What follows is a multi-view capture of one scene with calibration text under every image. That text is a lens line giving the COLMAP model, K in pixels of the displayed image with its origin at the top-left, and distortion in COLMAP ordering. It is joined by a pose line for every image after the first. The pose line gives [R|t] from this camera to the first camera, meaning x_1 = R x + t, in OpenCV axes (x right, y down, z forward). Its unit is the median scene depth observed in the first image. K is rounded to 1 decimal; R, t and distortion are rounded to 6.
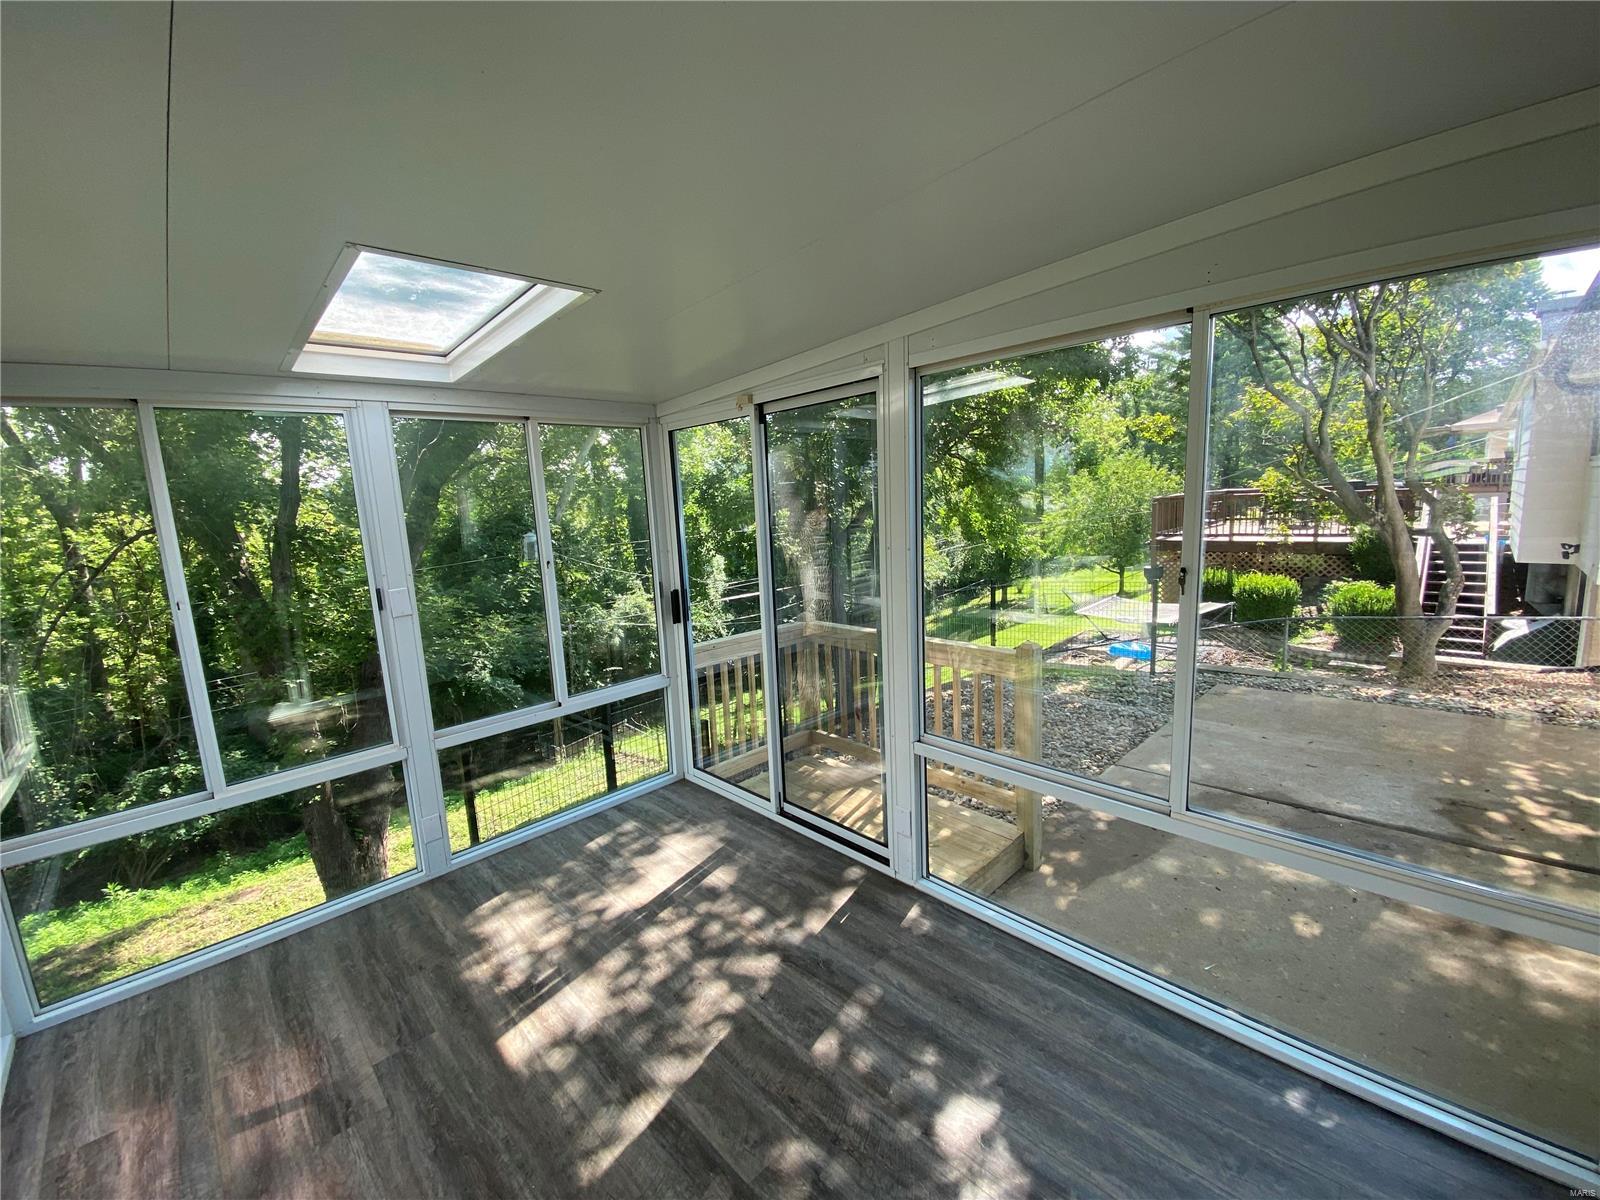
lens RADIAL K [[655.3, 0, 793.2], [0, 655.3, 596.0], [0, 0, 1]] dist [-0.000001, -0.005772]
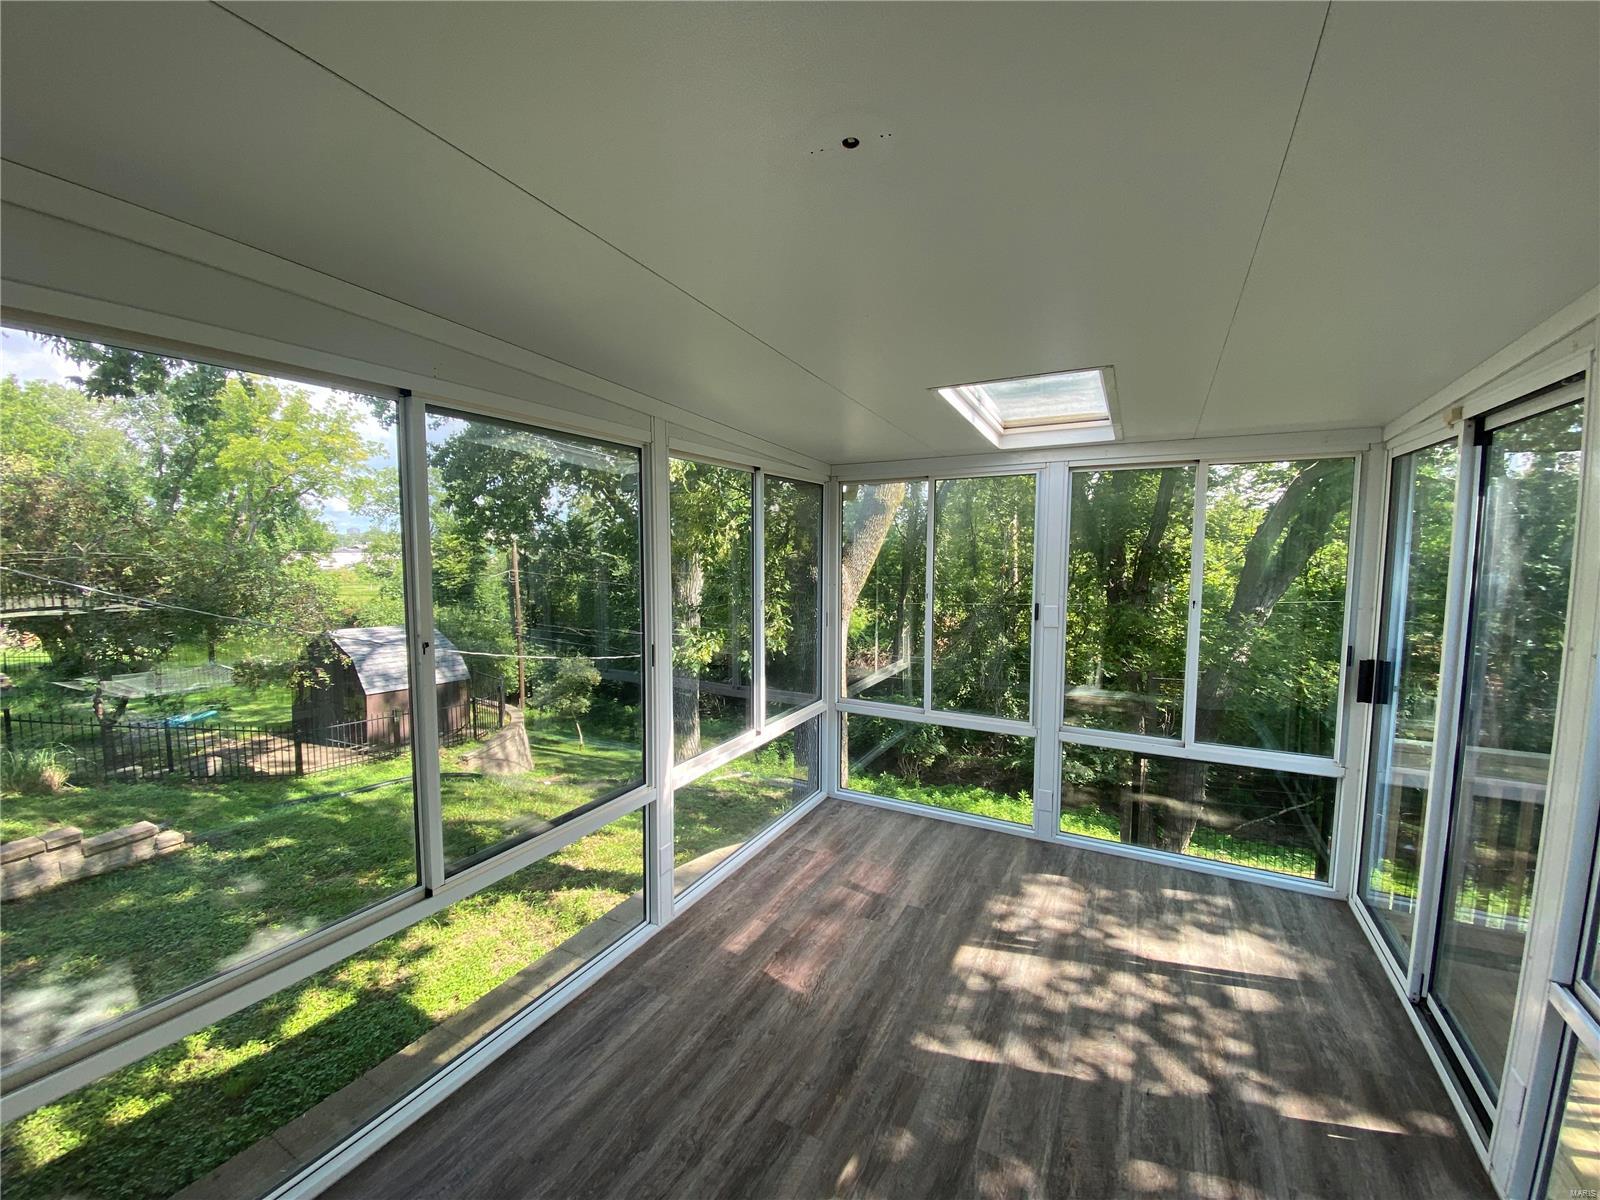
lens RADIAL K [[655.3, 0, 788.6], [0, 655.3, 603.8], [0, 0, 1]] dist [-0.000001, -0.005772]
pose [[0.293784, 0.135925, -0.946158, 0.497511], [-0.156484, 0.983323, 0.092676, -0.057358], [0.942976, 0.120832, 0.310155, 0.139305]]
